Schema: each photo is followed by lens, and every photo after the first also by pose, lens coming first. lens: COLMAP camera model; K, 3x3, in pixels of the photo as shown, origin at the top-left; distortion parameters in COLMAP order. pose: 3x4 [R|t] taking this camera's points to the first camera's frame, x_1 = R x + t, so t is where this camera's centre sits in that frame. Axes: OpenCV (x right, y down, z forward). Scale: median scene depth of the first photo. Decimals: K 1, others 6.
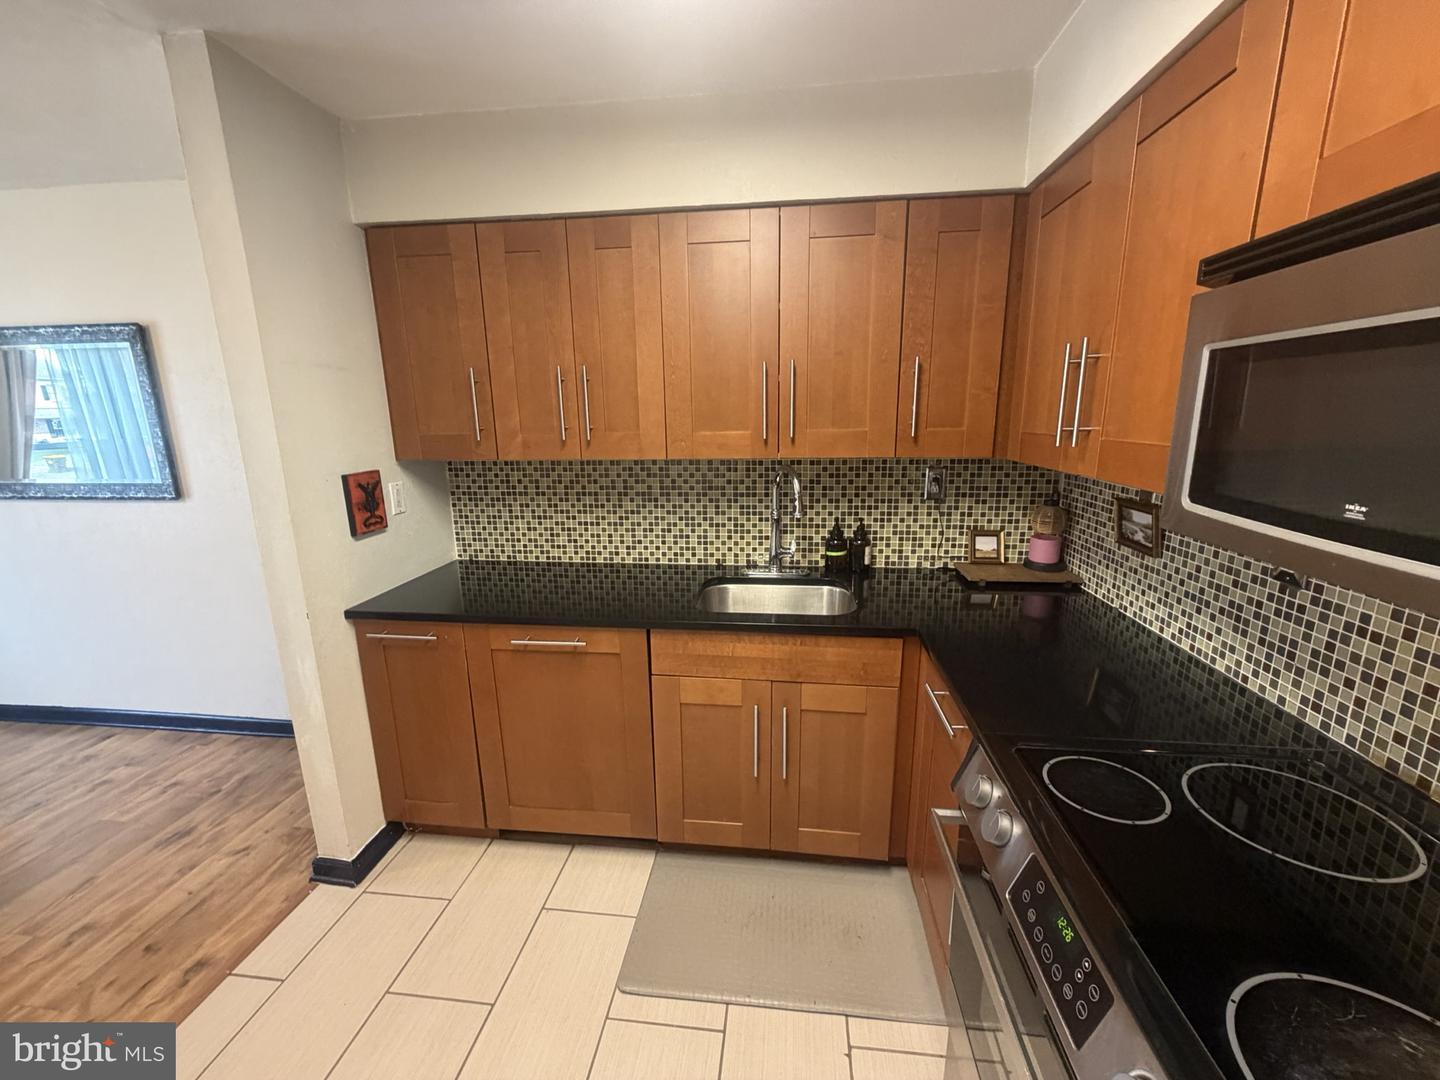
lens RADIAL K [[575.1, 0, 719.4], [0, 575.1, 542.4], [0, 0, 1]] dist [0.000048, 0.000604]
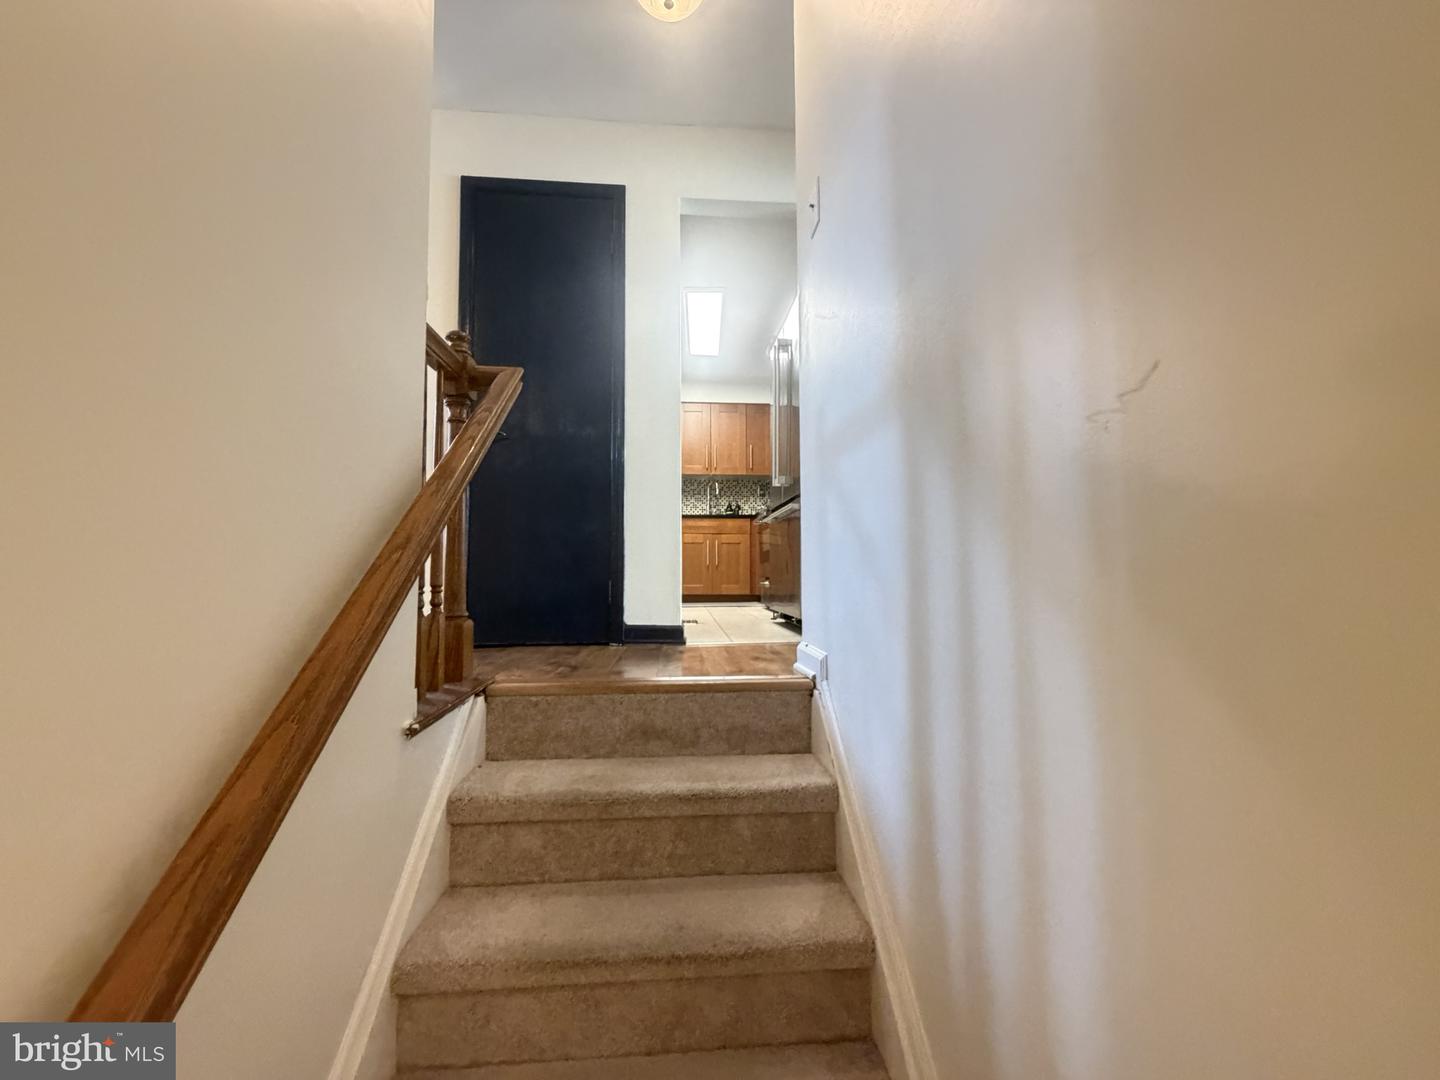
lens RADIAL K [[575.1, 0, 719.7], [0, 575.1, 538.1], [0, 0, 1]] dist [0.000048, 0.000604]
pose [[0.980840, 0.019805, 0.193805, -0.469372], [0.031263, 0.965924, -0.256931, 1.030957], [-0.192290, 0.258067, 0.946798, -1.972361]]
